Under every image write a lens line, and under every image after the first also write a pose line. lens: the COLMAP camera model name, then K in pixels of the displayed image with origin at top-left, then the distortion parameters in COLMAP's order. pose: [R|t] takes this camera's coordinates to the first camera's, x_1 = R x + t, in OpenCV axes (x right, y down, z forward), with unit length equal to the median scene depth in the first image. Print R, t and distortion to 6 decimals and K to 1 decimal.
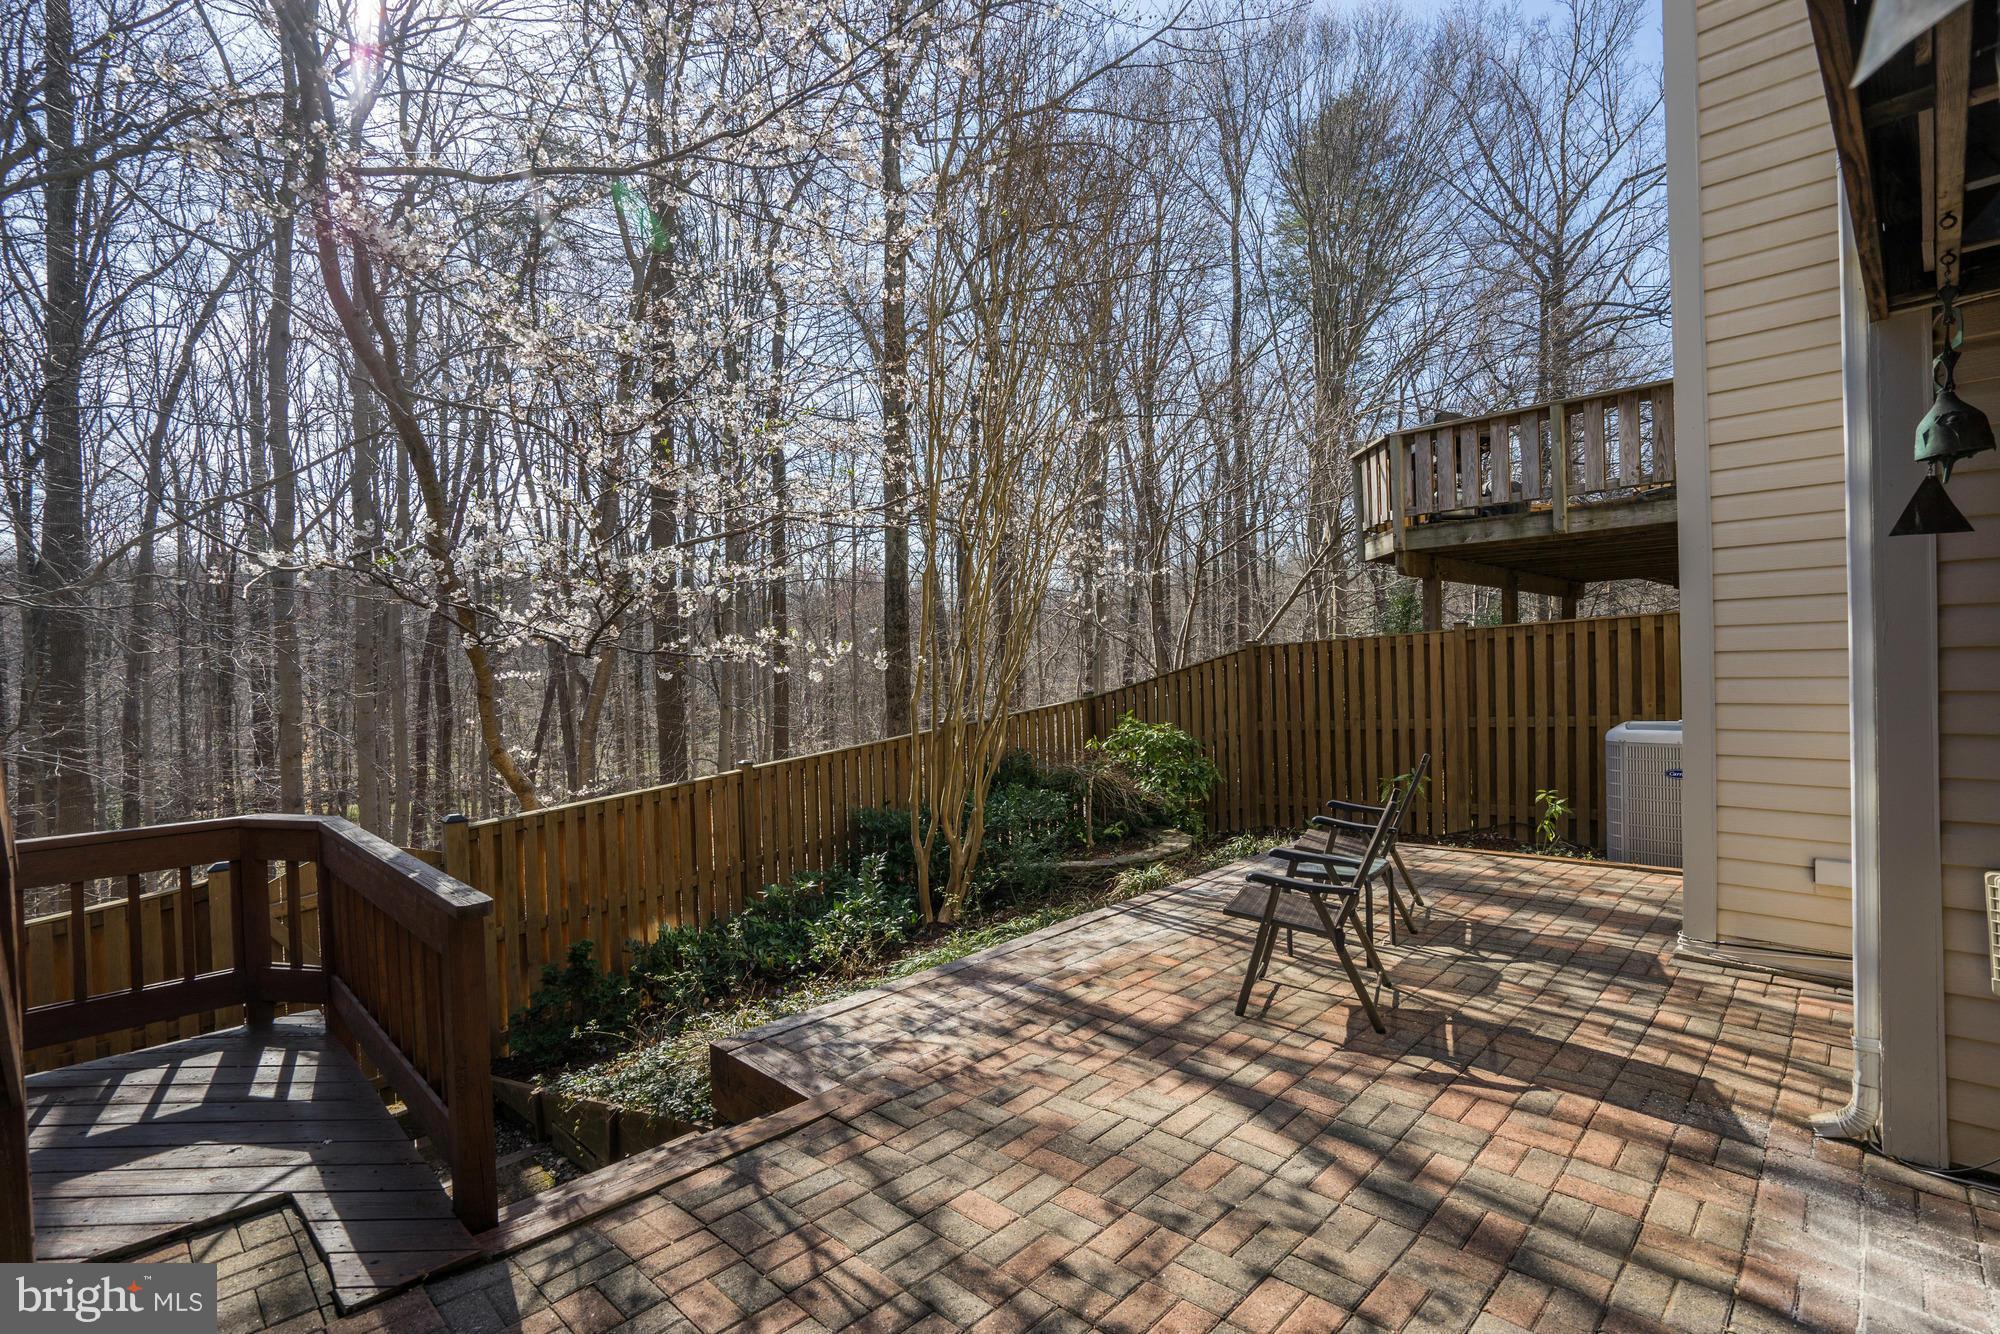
lens RADIAL K [[944.1, 0, 989.8], [0, 944.1, 676.4], [0, 0, 1]] dist [-0.038097, 0.023215]
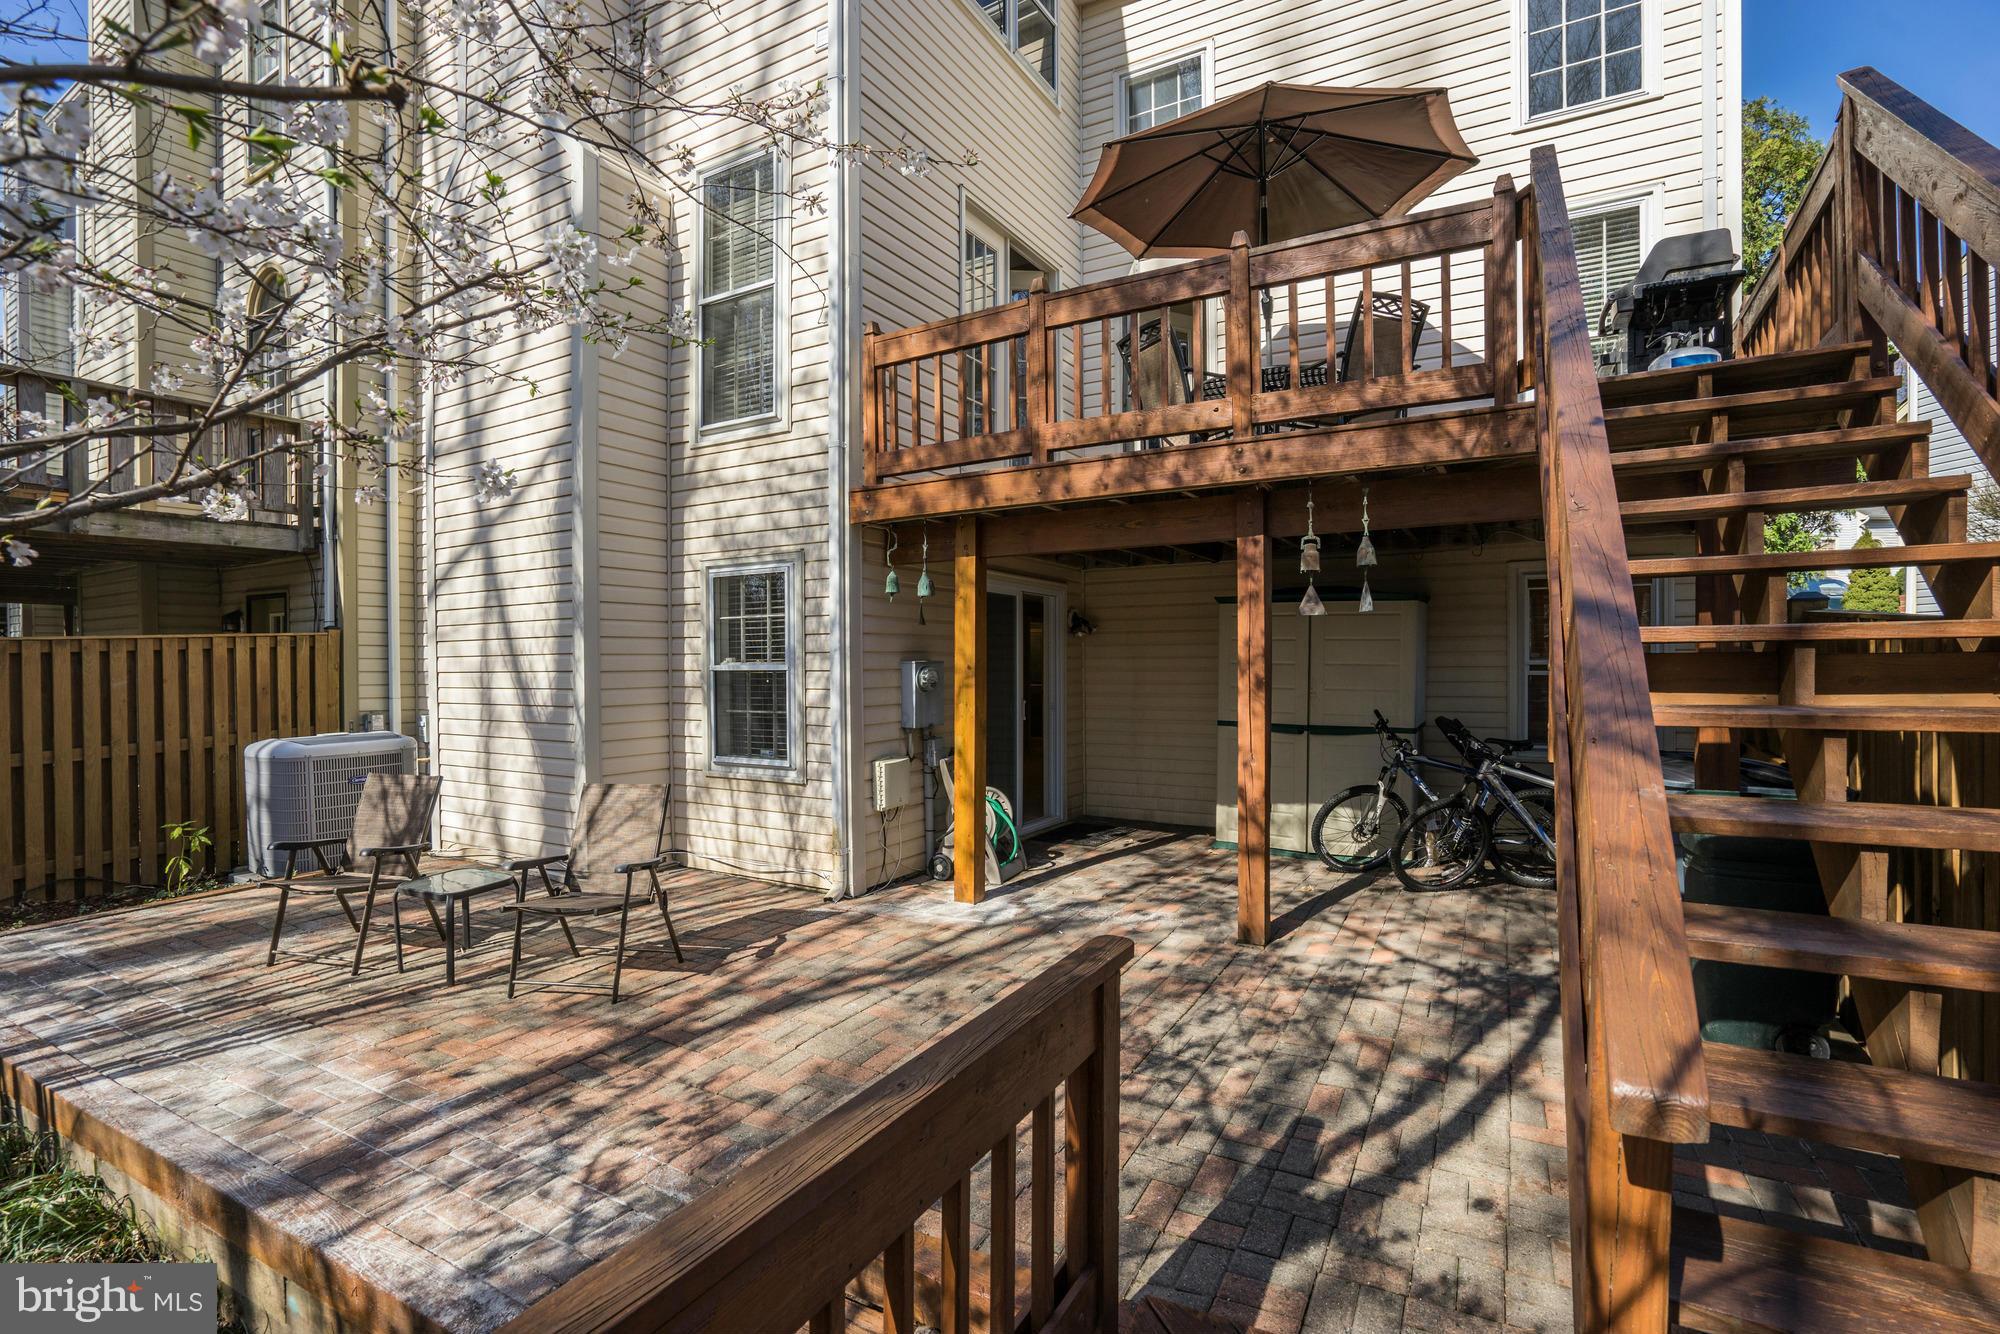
lens RADIAL K [[944.1, 0, 989.8], [0, 944.1, 676.4], [0, 0, 1]] dist [-0.038097, 0.023215]
pose [[-0.265181, 0.011661, 0.964128, -0.873951], [0.025339, 0.999666, -0.005121, 0.007913], [-0.963866, 0.023072, -0.265388, 0.869758]]
